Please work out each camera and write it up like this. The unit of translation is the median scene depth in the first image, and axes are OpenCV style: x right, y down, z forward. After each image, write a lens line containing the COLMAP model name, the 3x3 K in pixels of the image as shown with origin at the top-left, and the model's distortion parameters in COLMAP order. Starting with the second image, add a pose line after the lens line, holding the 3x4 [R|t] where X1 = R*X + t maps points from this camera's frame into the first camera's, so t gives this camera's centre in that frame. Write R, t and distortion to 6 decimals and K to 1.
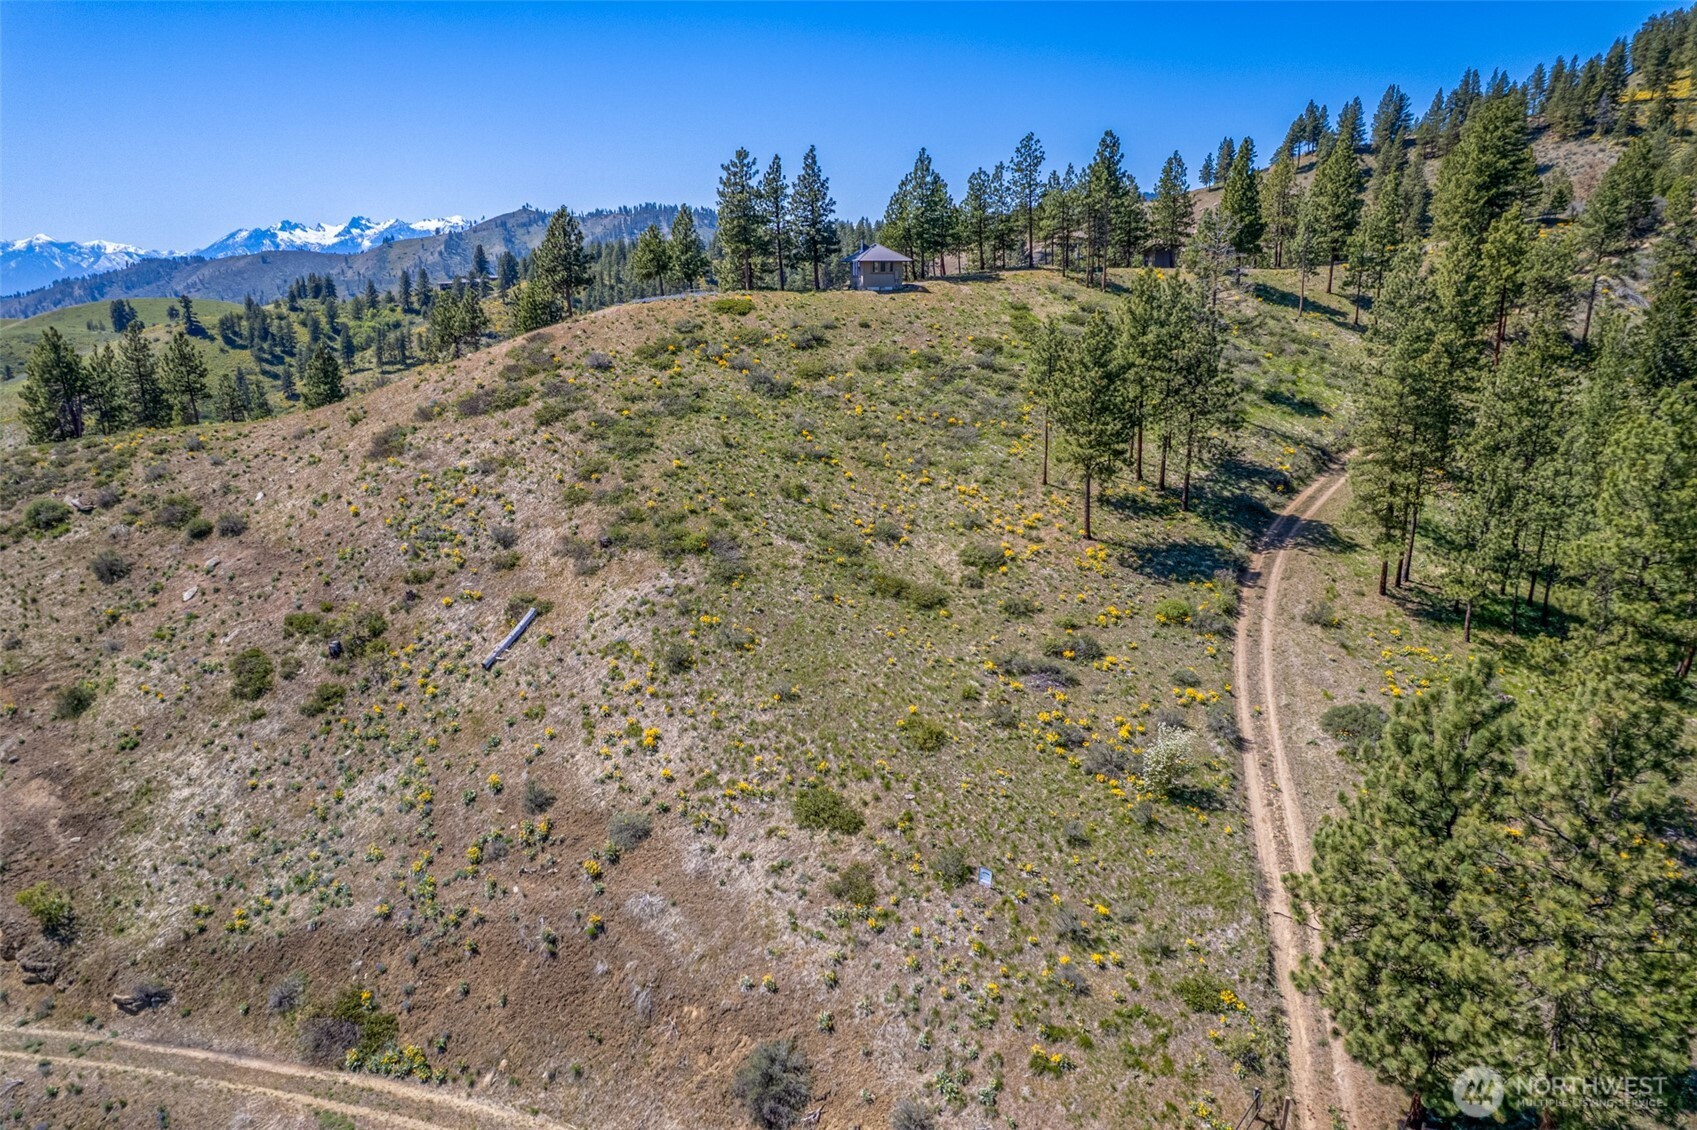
lens RADIAL K [[1086.6, 0, 850.4], [0, 1086.6, 568.0], [0, 0, 1]] dist [-0.072051, 0.062363]
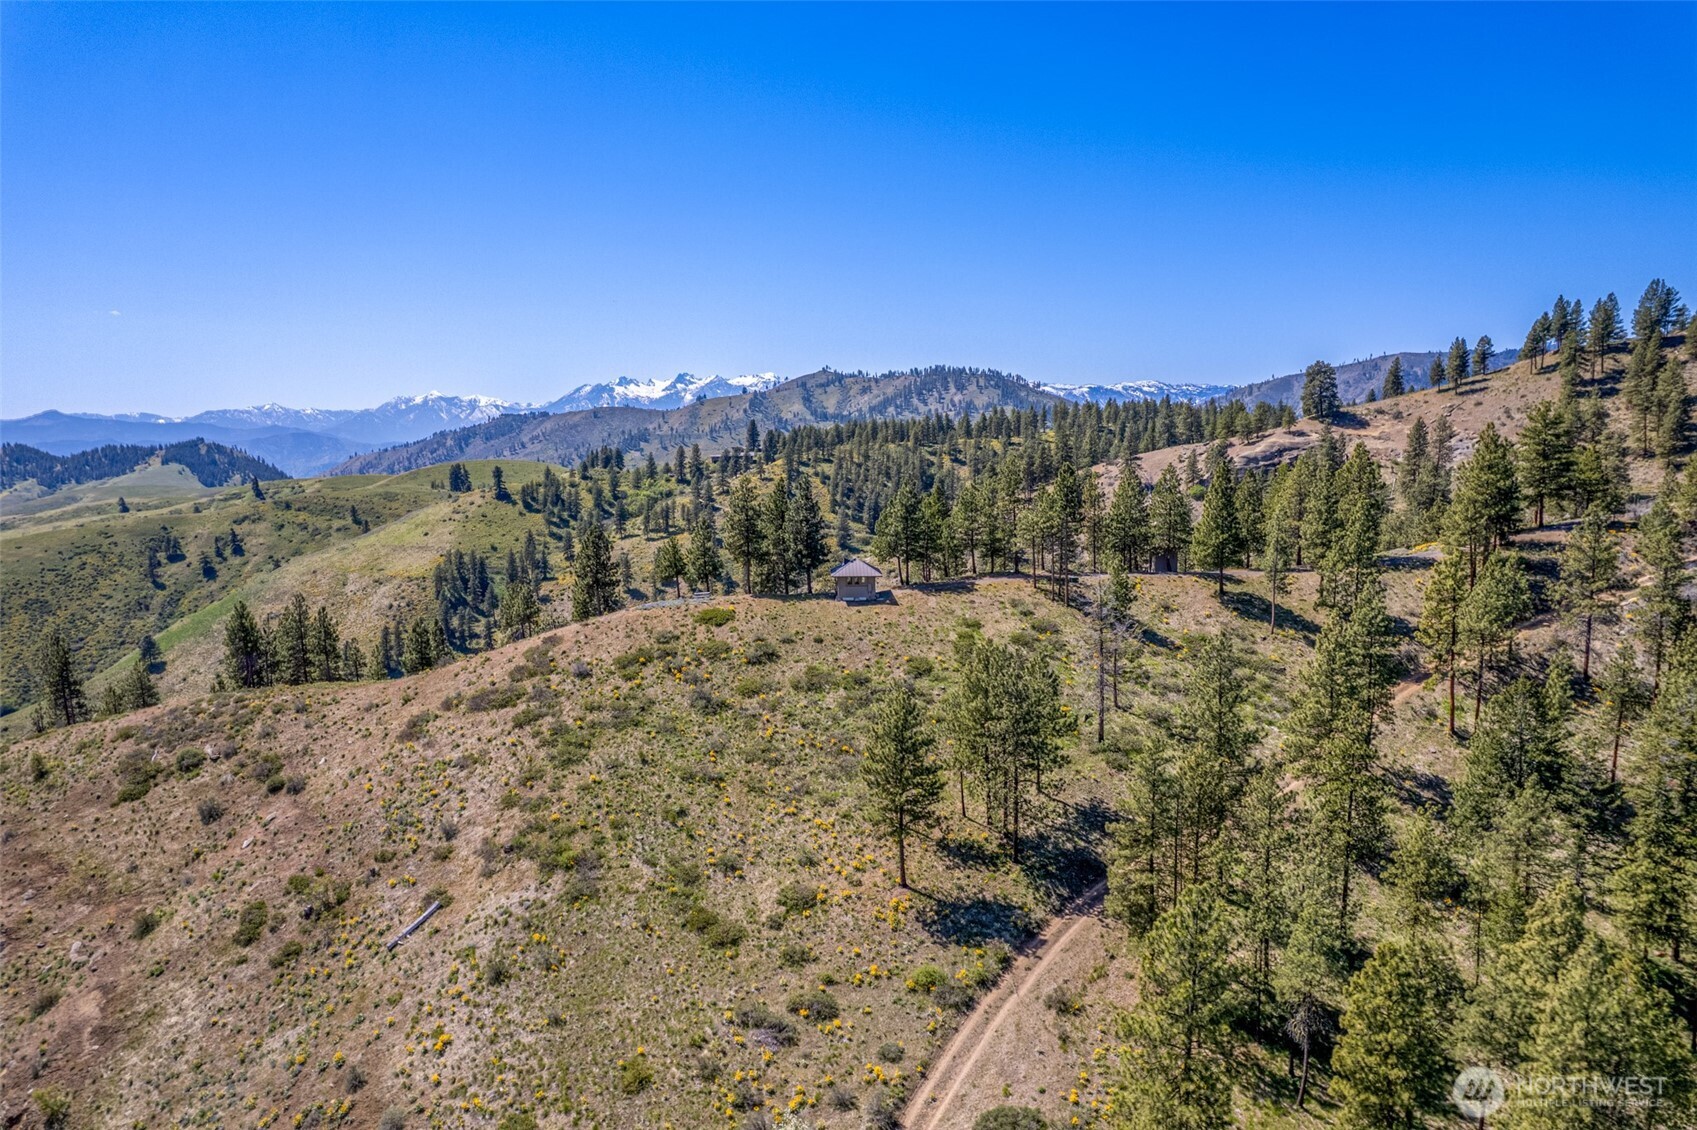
lens RADIAL K [[1086.6, 0, 850.6], [0, 1086.6, 566.8], [0, 0, 1]] dist [-0.072051, 0.062363]
pose [[0.965566, 0.037799, -0.257396, 0.412247], [-0.072770, 0.989136, -0.127726, -0.193190], [0.249772, 0.142059, 0.957827, -0.117158]]
